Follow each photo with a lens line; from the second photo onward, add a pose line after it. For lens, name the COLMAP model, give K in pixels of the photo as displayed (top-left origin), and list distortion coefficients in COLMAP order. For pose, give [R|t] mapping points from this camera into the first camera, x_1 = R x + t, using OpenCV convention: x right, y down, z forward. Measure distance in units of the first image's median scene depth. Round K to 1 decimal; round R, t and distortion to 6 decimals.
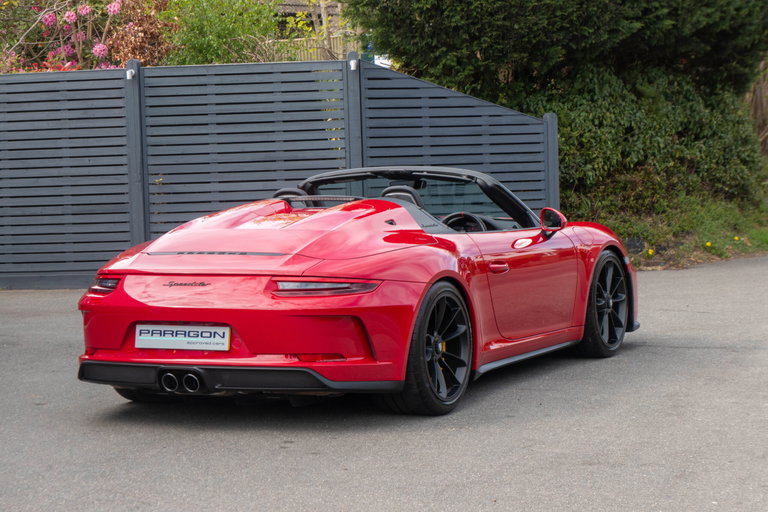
lens RADIAL K [[2188.2, 0, 375.7], [0, 2188.2, 259.1], [0, 0, 1]] dist [-0.011700, 0.000000]
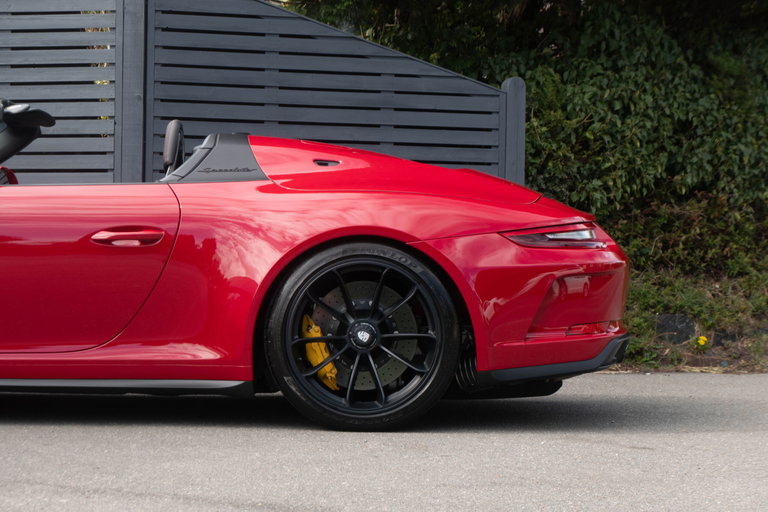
lens RADIAL K [[2327.0, 0, 383.5], [0, 2327.0, 261.0], [0, 0, 1]] dist [-0.056913, 0.000000]
pose [[0.989737, 0.045708, -0.135394, 0.131981], [-0.052767, 0.997403, -0.049011, 0.010444], [0.132802, 0.055652, 0.989579, 0.424368]]
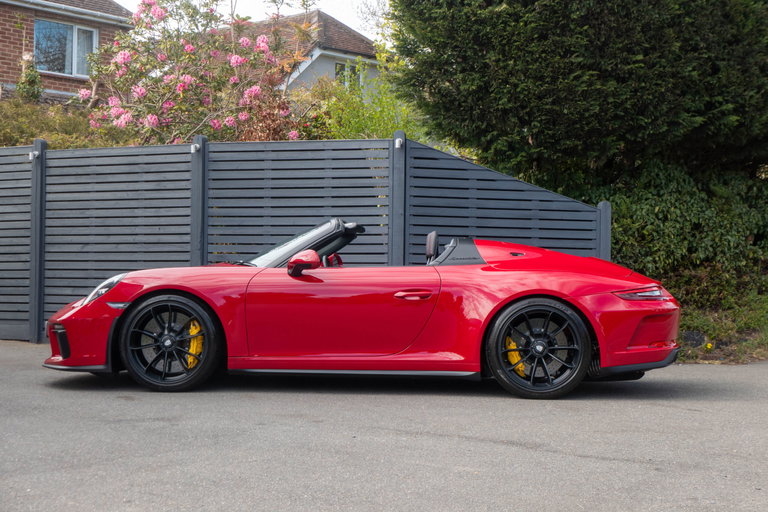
lens RADIAL K [[1341.3, 0, 377.9], [0, 1341.3, 259.6], [0, 0, 1]] dist [0.009264, 0.000000]
pose [[0.975320, 0.041703, -0.216823, 0.115730], [-0.056971, 0.996281, -0.064648, 0.006141], [0.213320, 0.075405, 0.974068, 0.384769]]
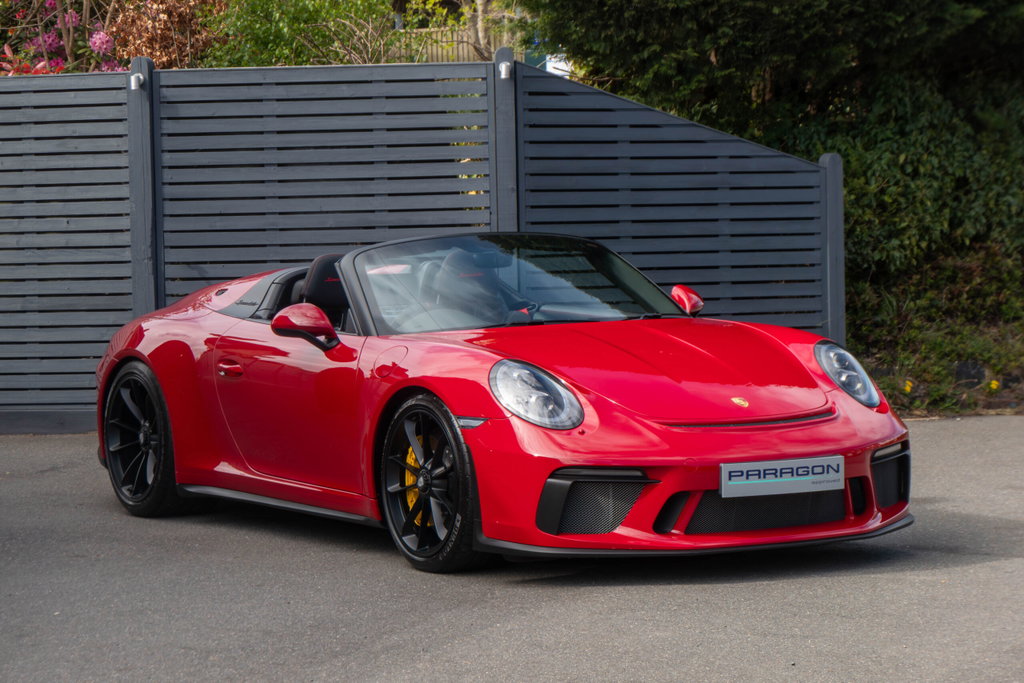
lens RADIAL K [[3364.1, 0, 518.2], [0, 3364.1, 334.2], [0, 0, 1]] dist [-0.199706, 0.000000]
pose [[0.999730, 0.013720, -0.018729, 0.011548], [-0.013903, 0.999856, -0.009708, -0.006838], [0.018594, 0.009966, 0.999777, 0.072803]]
